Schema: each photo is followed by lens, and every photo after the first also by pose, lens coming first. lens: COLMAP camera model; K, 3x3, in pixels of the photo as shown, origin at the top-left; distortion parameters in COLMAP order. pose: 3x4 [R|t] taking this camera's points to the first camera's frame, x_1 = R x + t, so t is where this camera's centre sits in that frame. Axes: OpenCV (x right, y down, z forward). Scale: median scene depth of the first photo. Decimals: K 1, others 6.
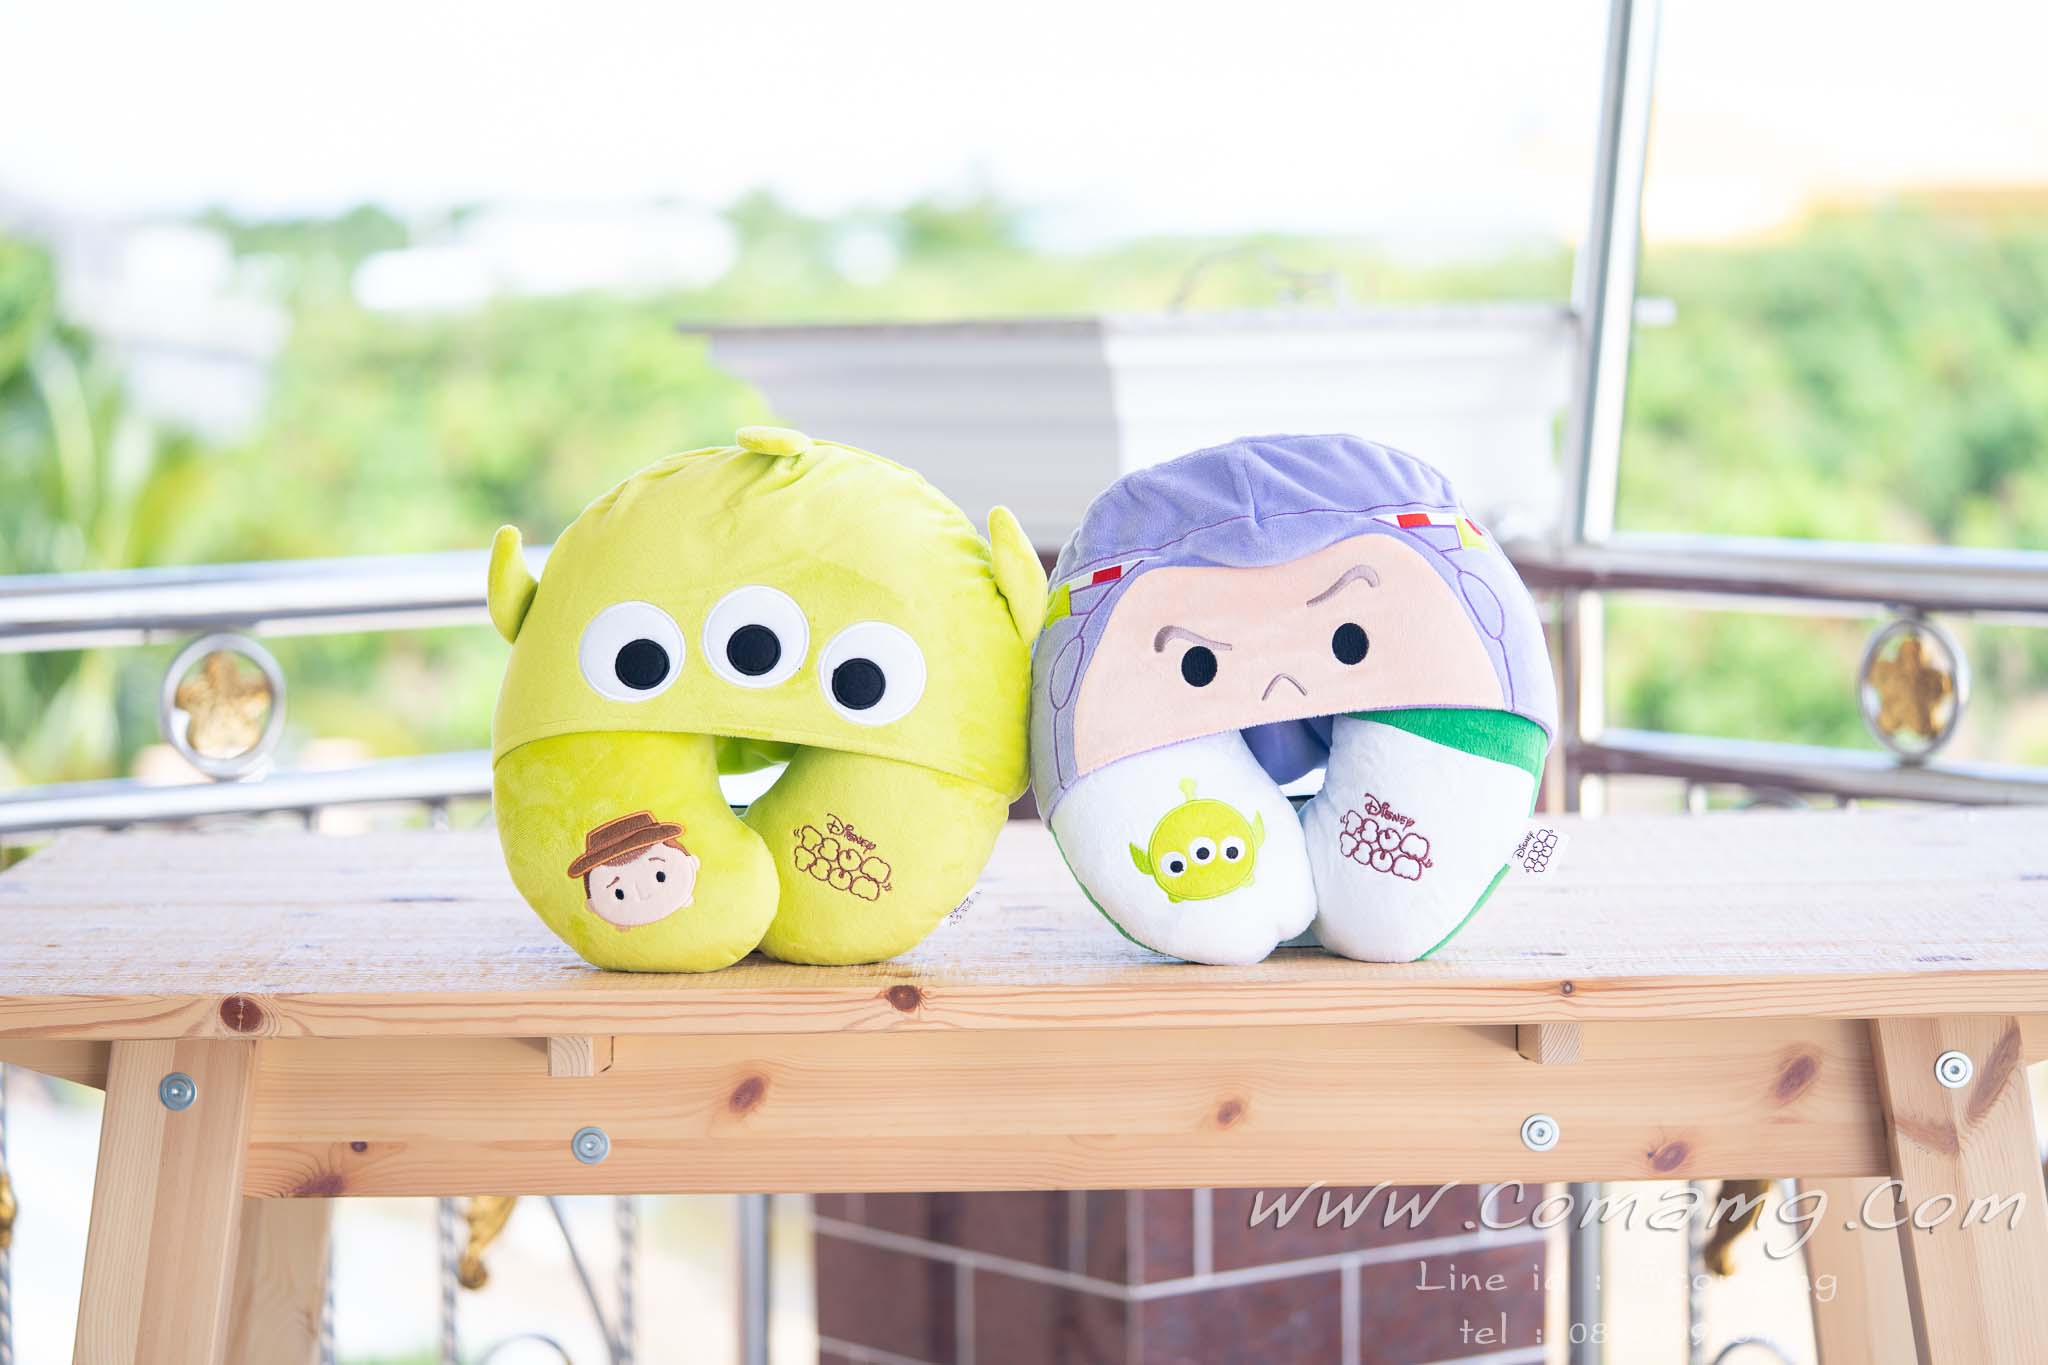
lens RADIAL K [[5551.0, 0, 1024.0], [0, 5551.0, 682.5], [0, 0, 1]] dist [-0.126269, -0.711266]
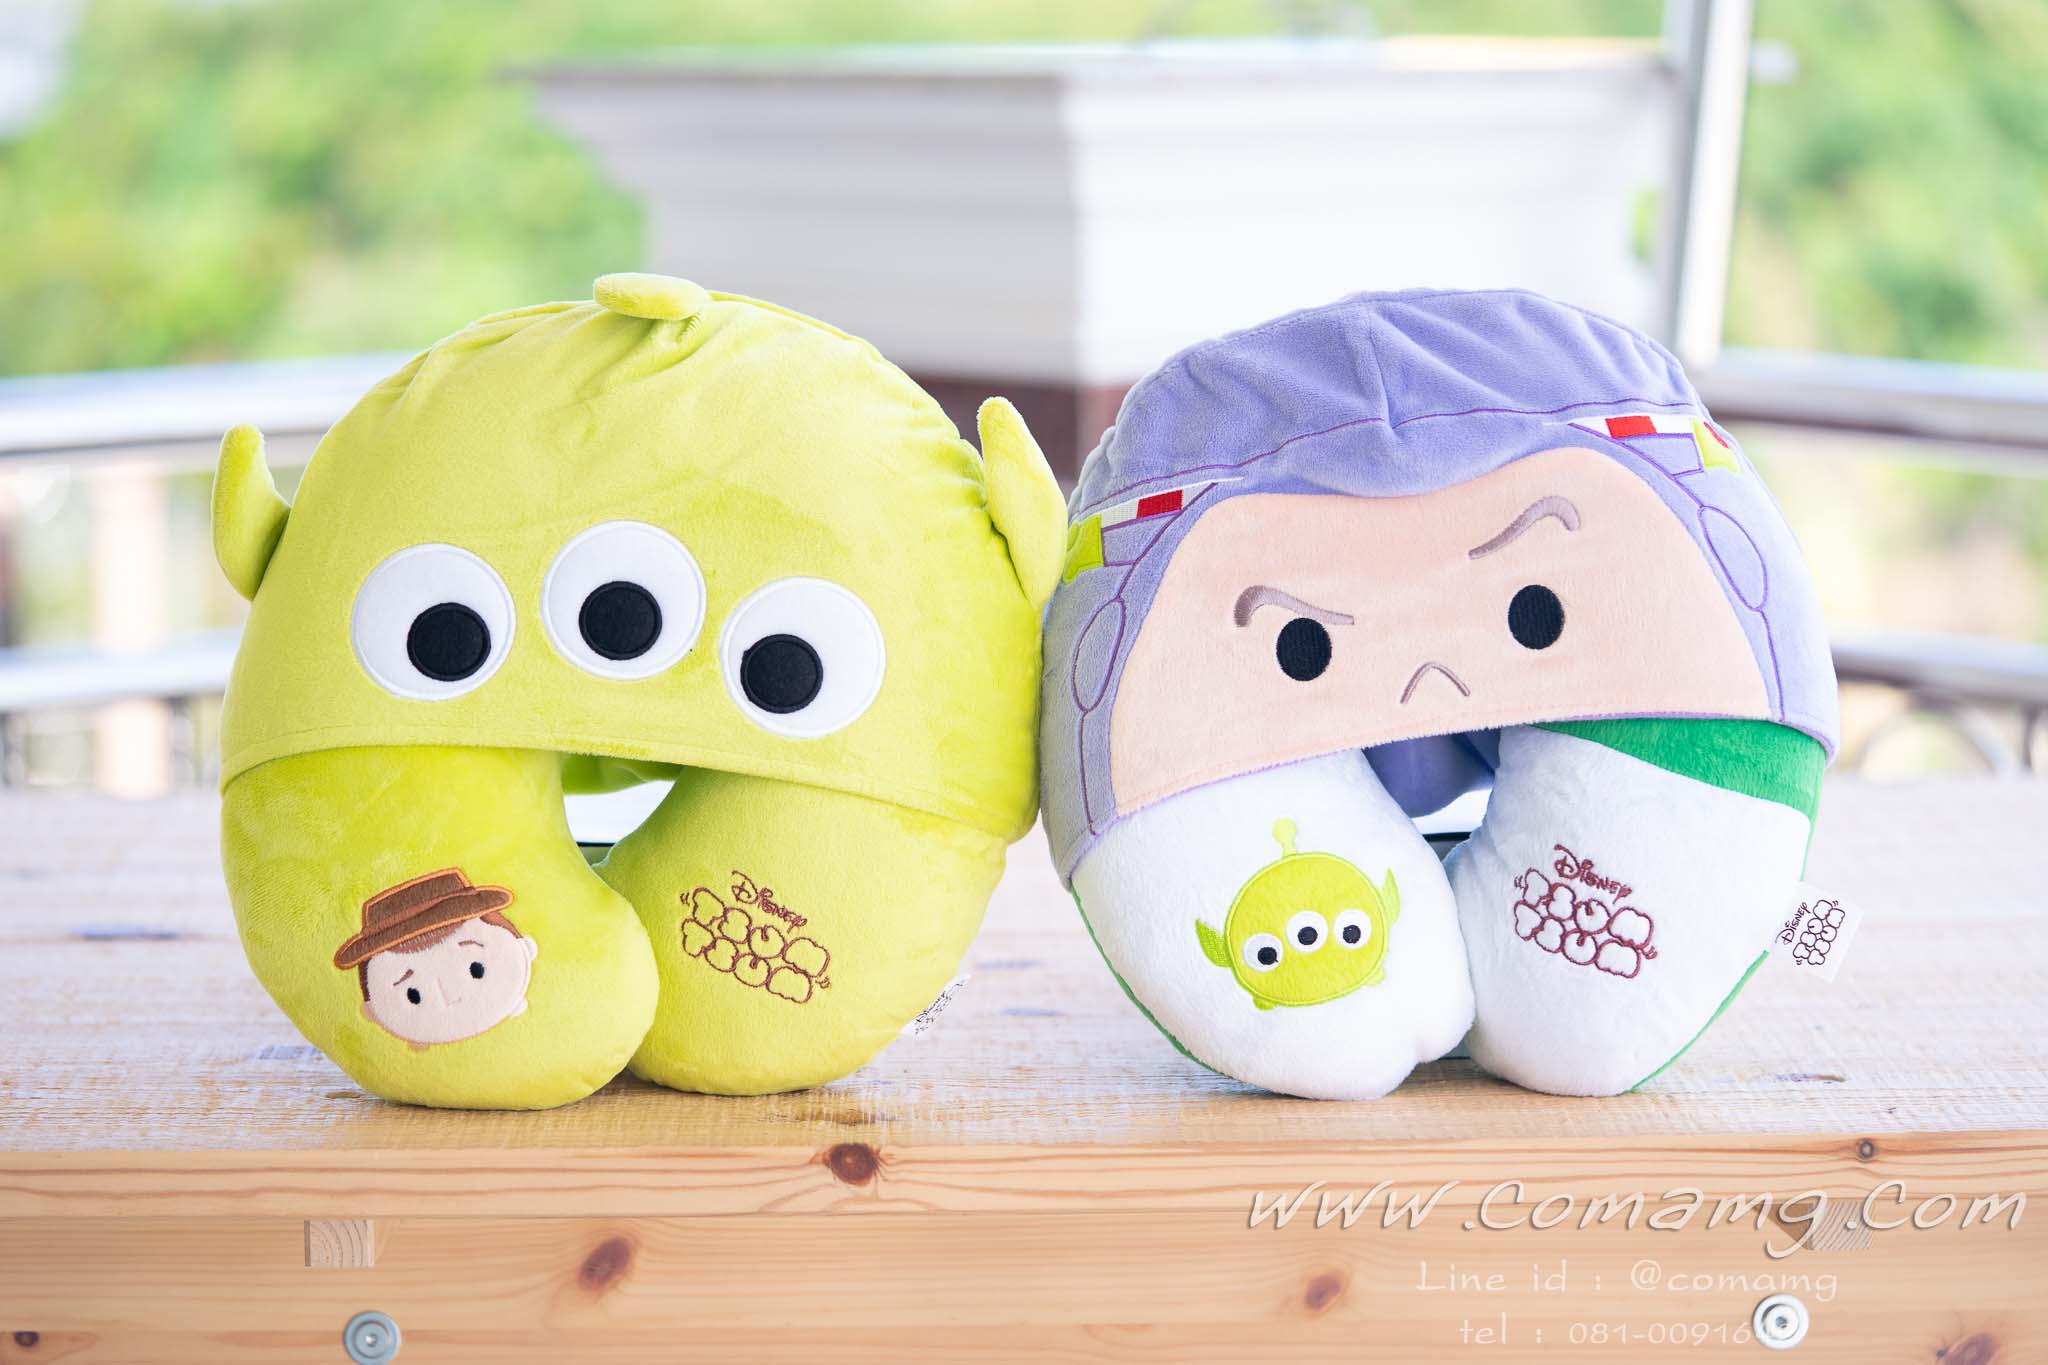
lens RADIAL K [[5551.0, 0, 1024.0], [0, 5551.0, 682.5], [0, 0, 1]] dist [-0.126269, -0.711266]
pose [[0.999367, 0.004796, 0.035256, -0.024271], [-0.006773, 0.998398, 0.056173, -0.035358], [-0.034930, -0.056376, 0.997798, 0.348679]]
